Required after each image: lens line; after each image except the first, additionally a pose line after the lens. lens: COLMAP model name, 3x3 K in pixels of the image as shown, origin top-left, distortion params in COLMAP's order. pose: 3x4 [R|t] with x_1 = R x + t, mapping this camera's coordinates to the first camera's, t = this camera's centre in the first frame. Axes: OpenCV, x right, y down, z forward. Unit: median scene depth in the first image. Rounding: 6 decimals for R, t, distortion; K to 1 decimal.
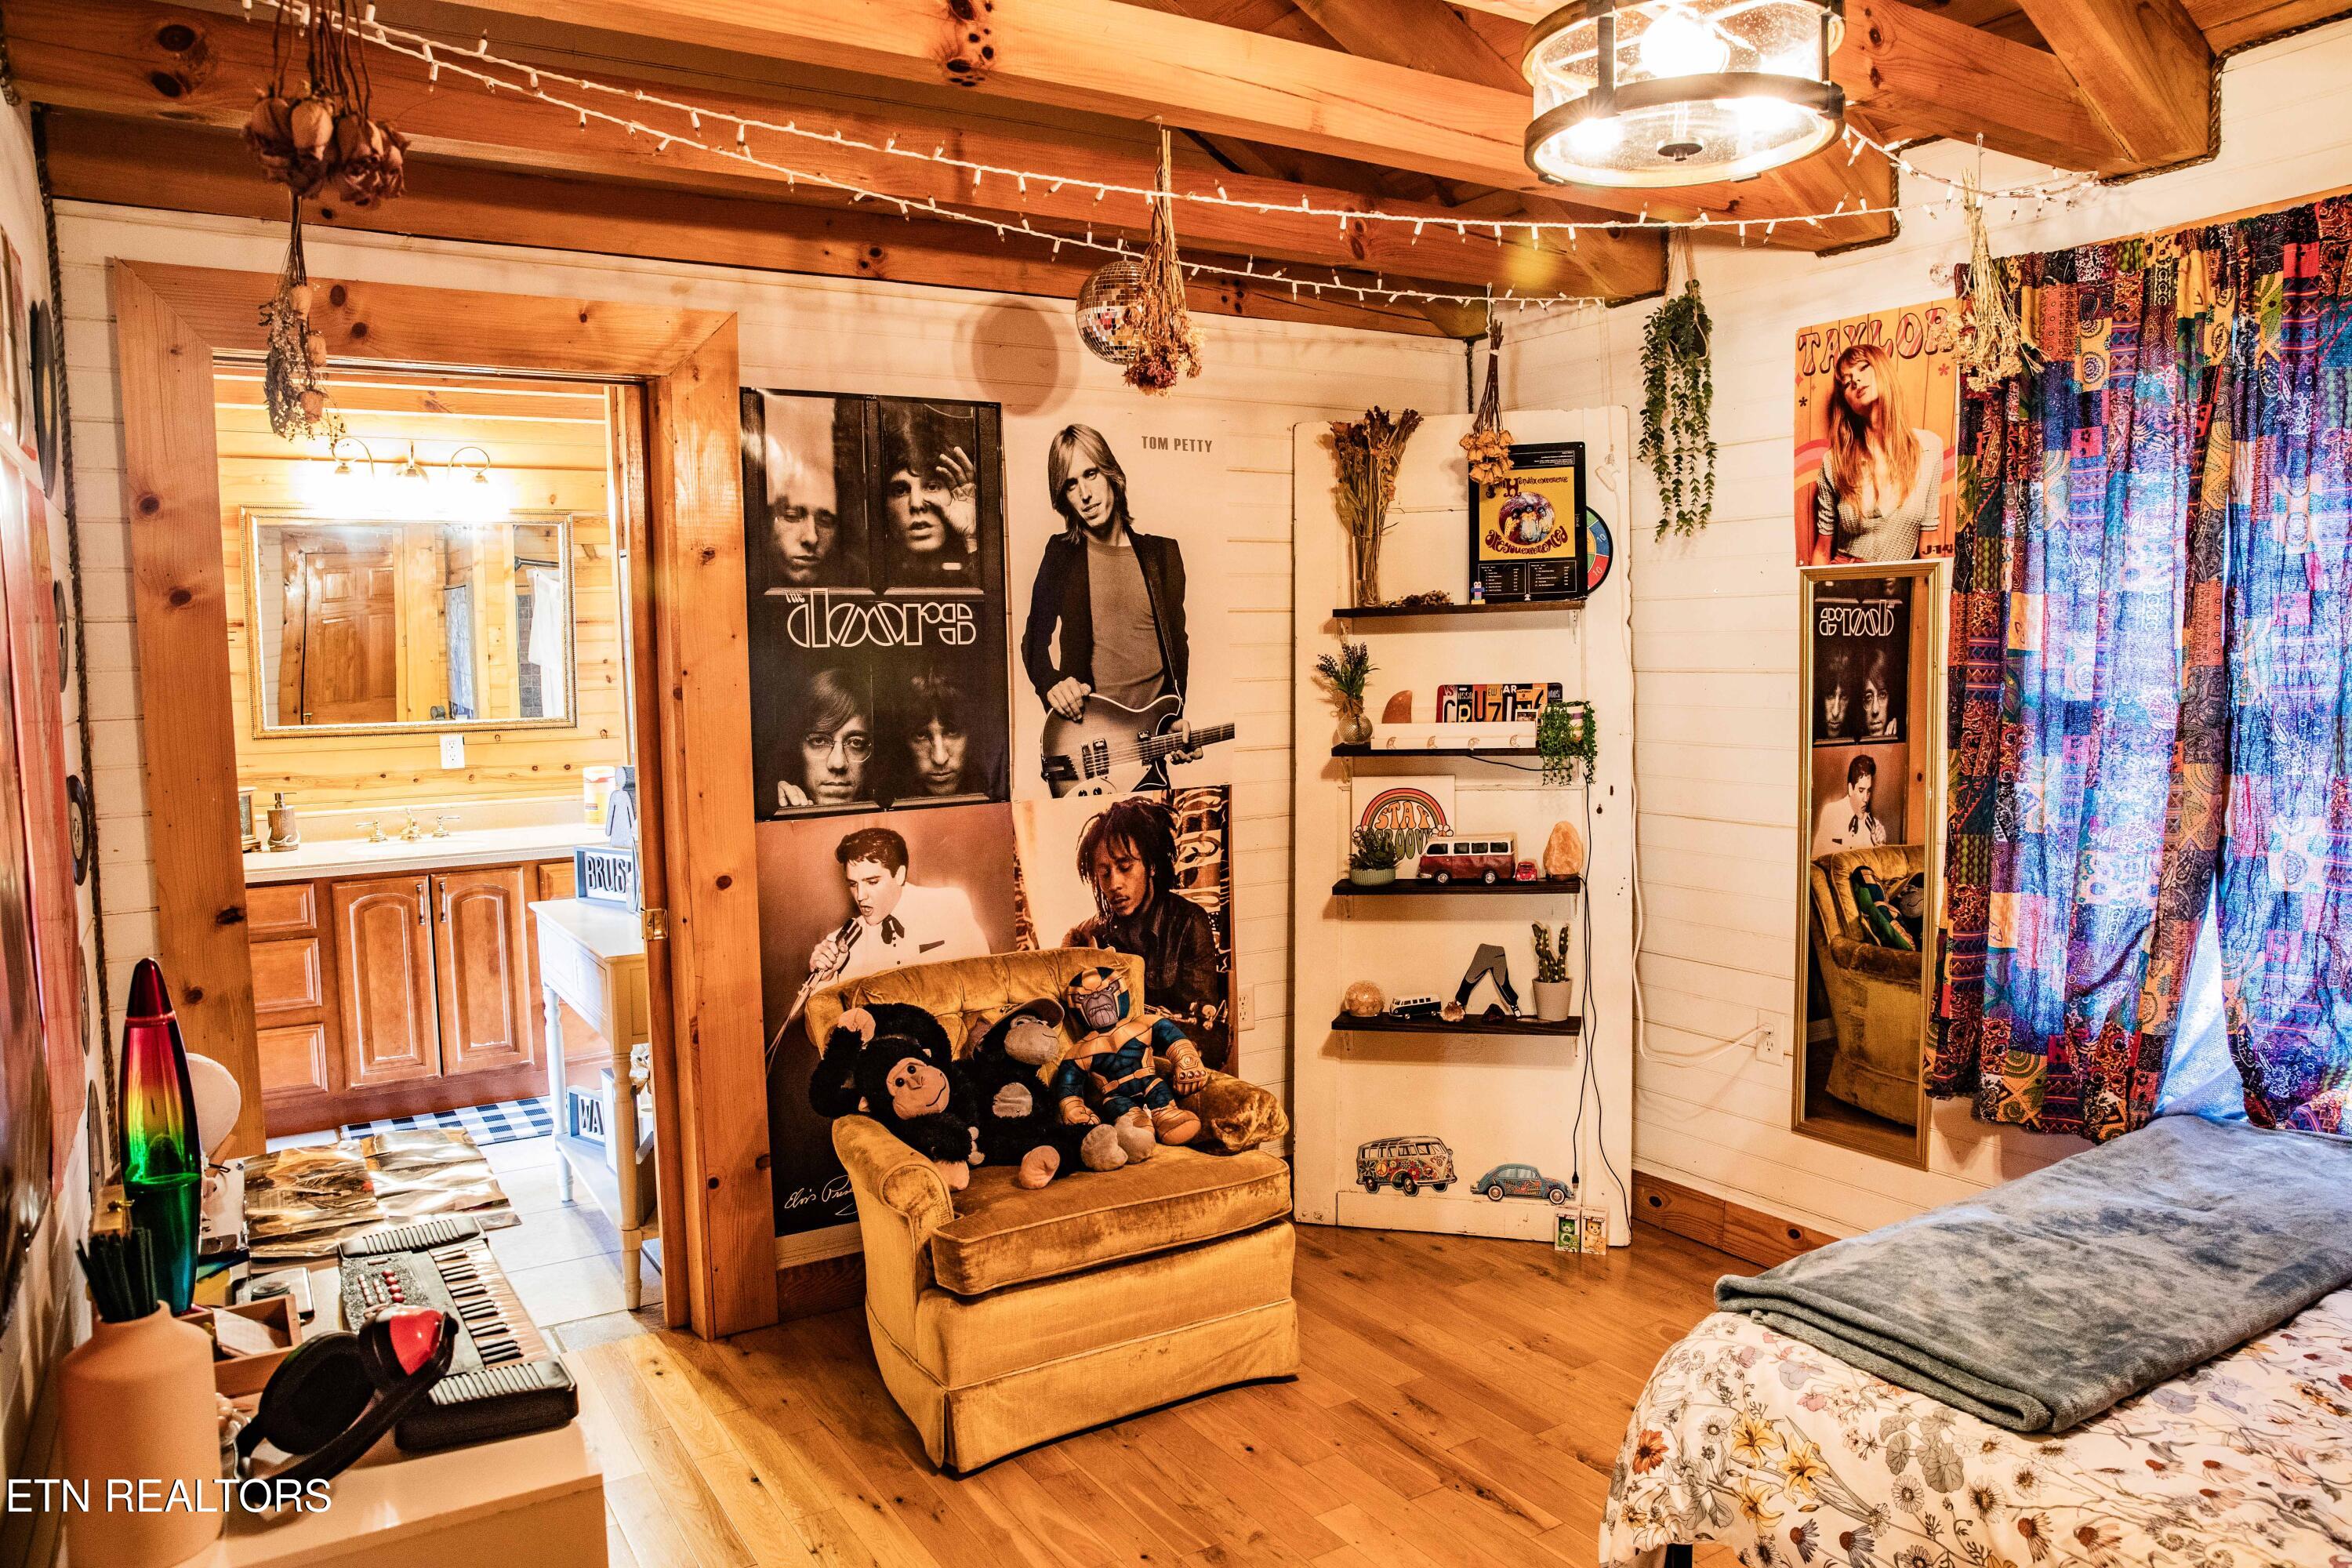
lens RADIAL K [[1662.0, 0, 1176.0], [0, 1662.0, 784.0], [0, 0, 1]] dist [-0.106412, 0.085813]
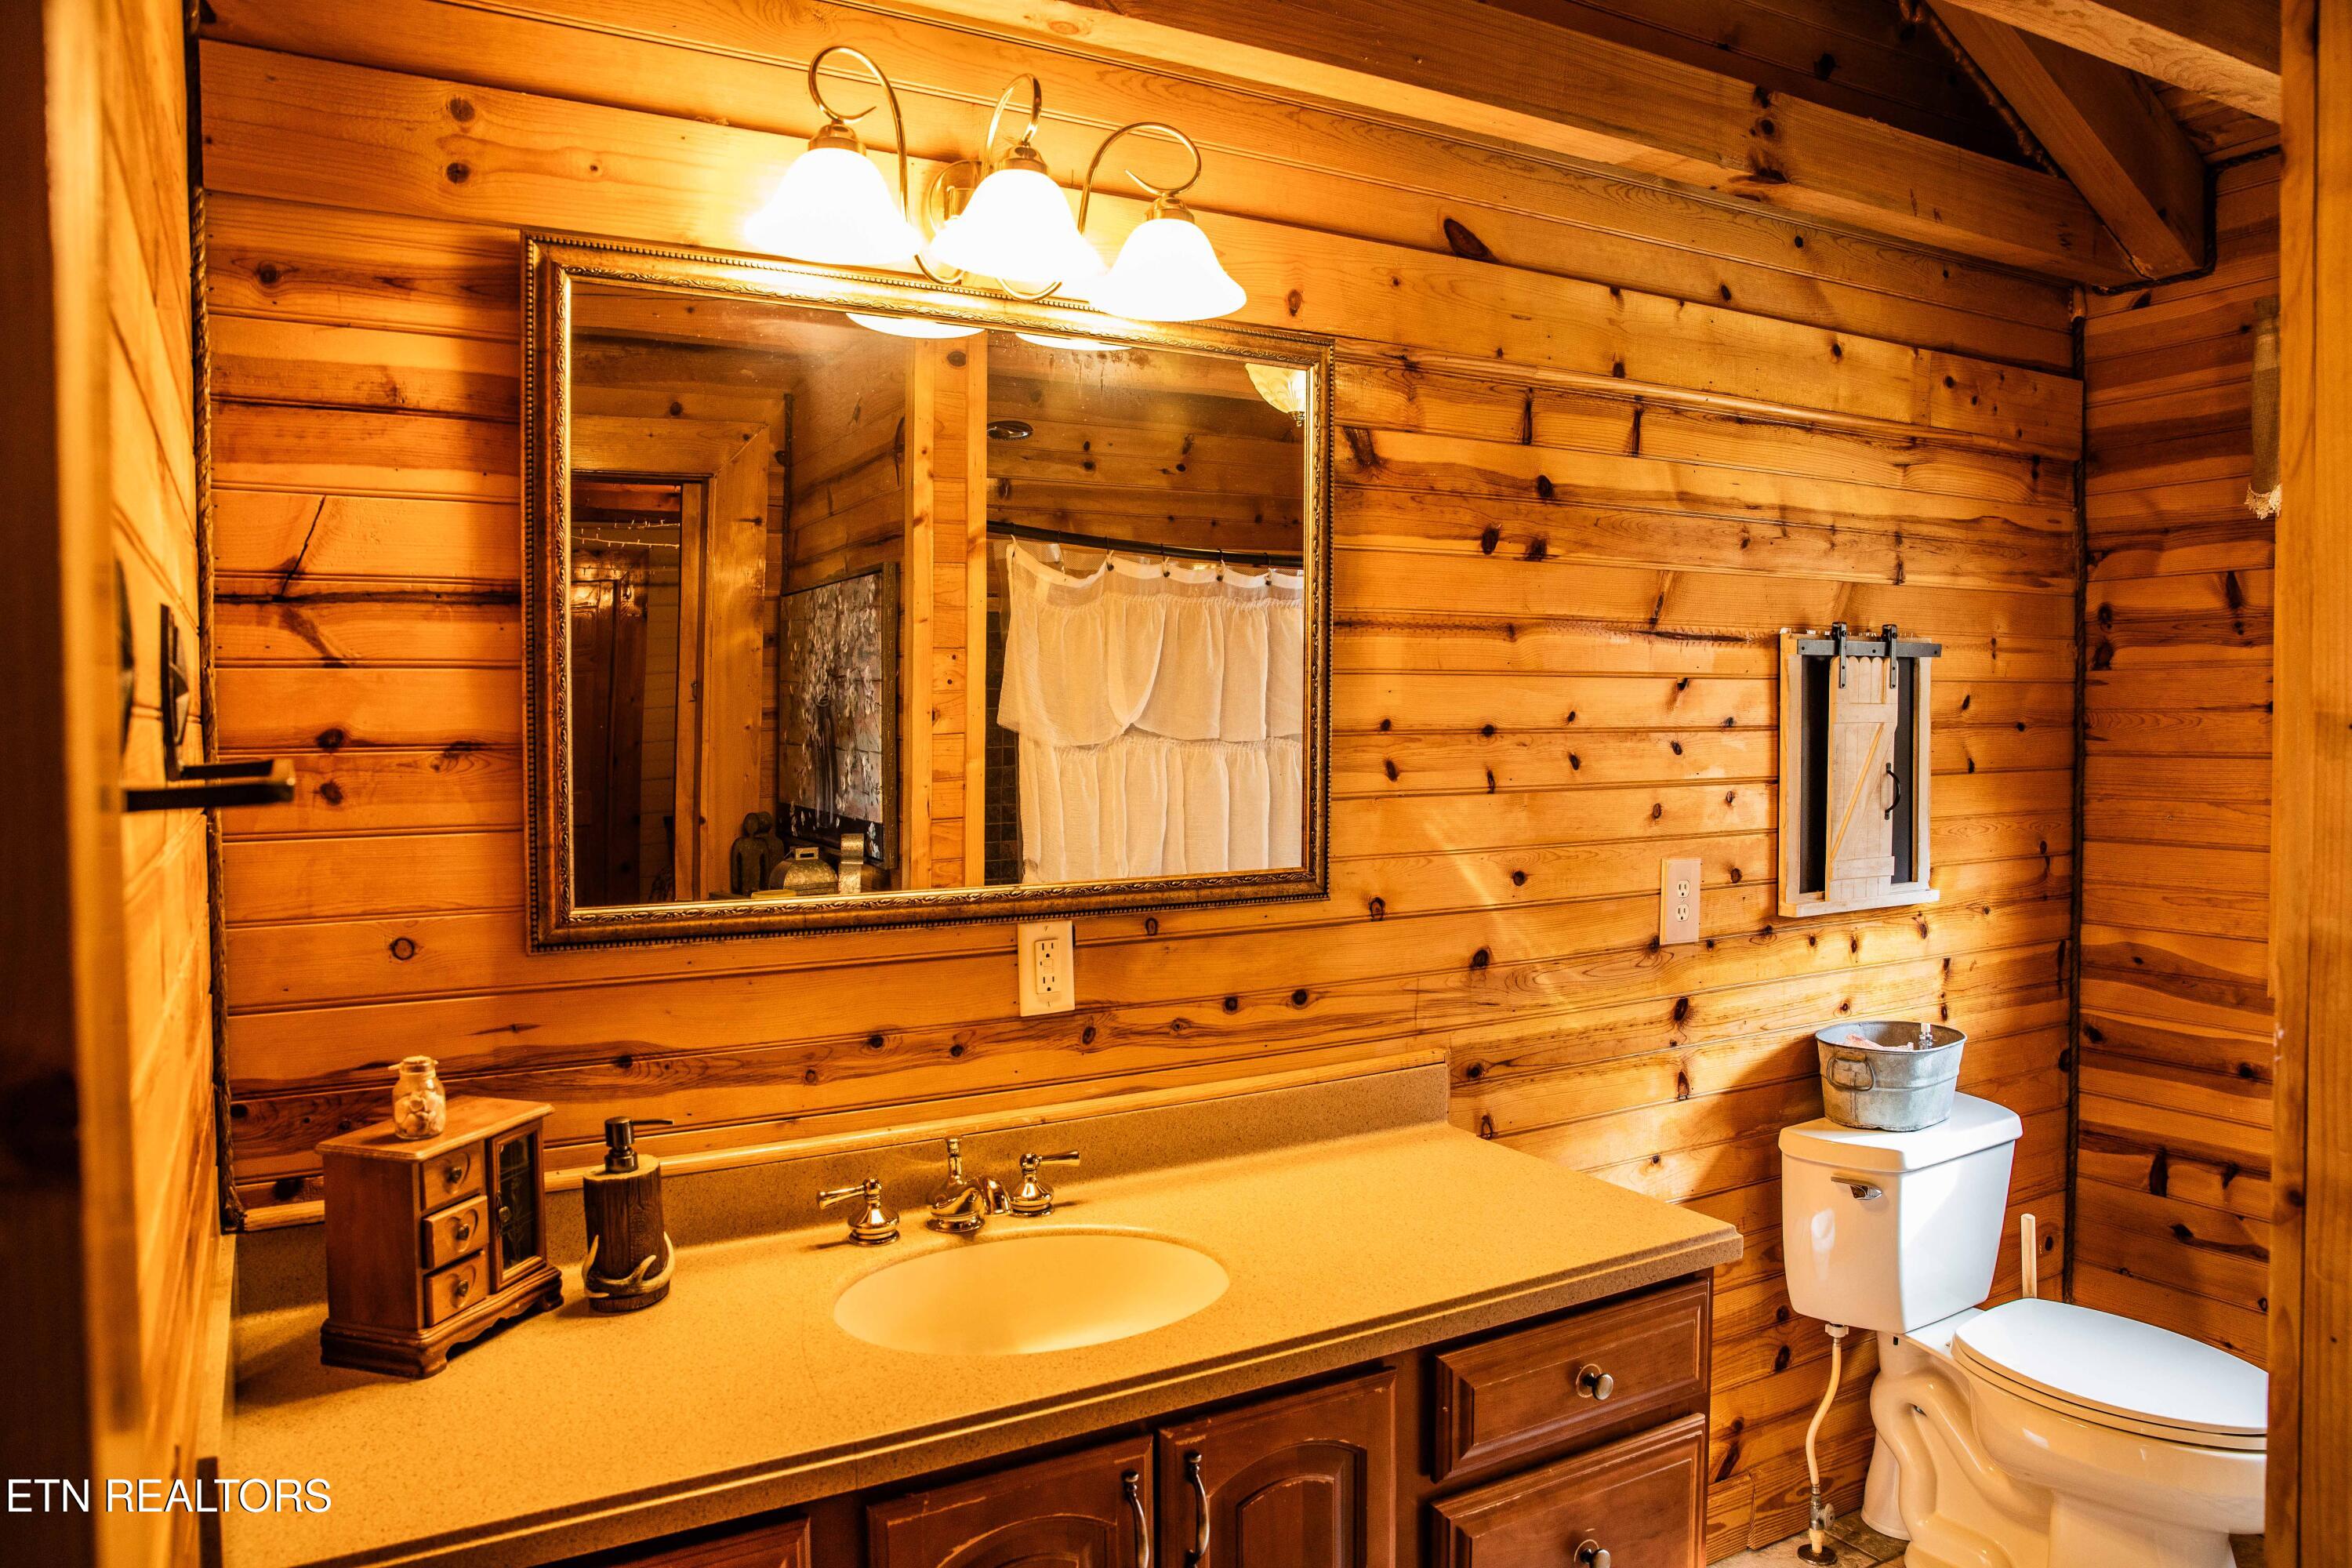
lens RADIAL K [[1662.0, 0, 1176.0], [0, 1662.0, 784.0], [0, 0, 1]] dist [-0.106412, 0.085813]
pose [[0.999605, 0.007969, -0.026966, -0.434934], [-0.009166, 0.998966, -0.044539, -0.047668], [0.026583, 0.044768, 0.998644, 0.677267]]
